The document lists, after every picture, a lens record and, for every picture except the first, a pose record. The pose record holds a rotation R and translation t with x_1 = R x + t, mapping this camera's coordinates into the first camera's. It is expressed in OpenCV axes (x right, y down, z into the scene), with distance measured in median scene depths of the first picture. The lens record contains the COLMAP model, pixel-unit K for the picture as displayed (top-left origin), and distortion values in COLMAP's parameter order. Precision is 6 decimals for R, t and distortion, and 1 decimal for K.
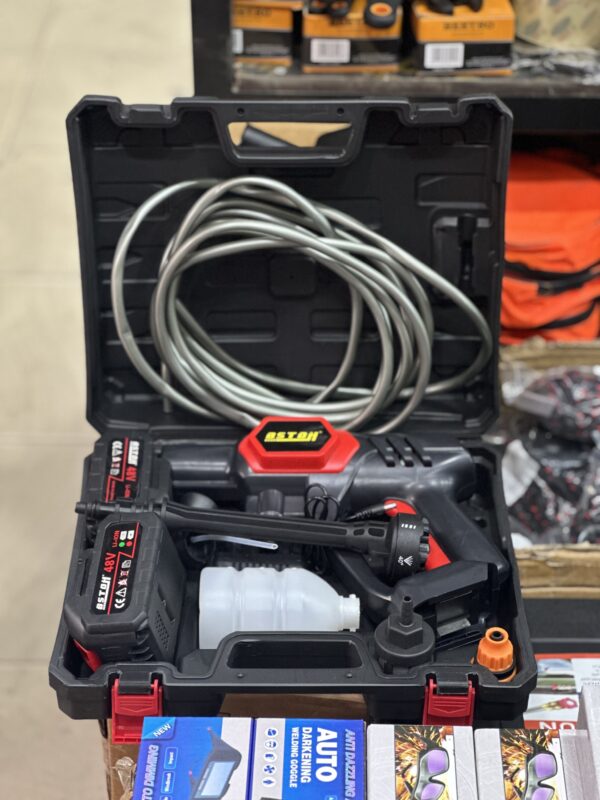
lens RADIAL K [[1799.7, 0, 298.0], [0, 1799.7, 399.8], [0, 0, 1]] dist [0.197702, 0.000000]
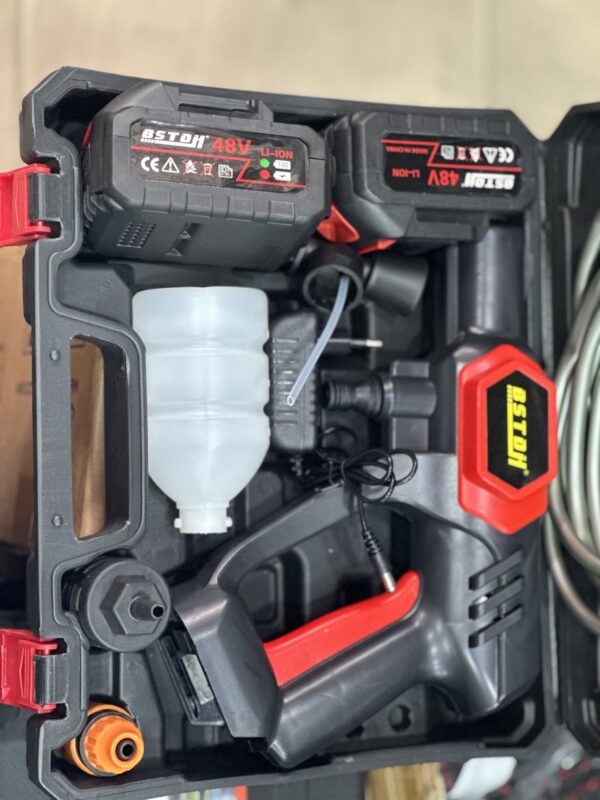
lens RADIAL K [[1799.7, 0, 299.8], [0, 1799.7, 404.2], [0, 0, 1]] dist [0.197702, 0.000000]
pose [[0.018256, 0.999155, -0.036833, 0.010605], [-0.892340, 0.032899, 0.450163, -0.201790], [0.450994, 0.024649, 0.892186, 0.409719]]
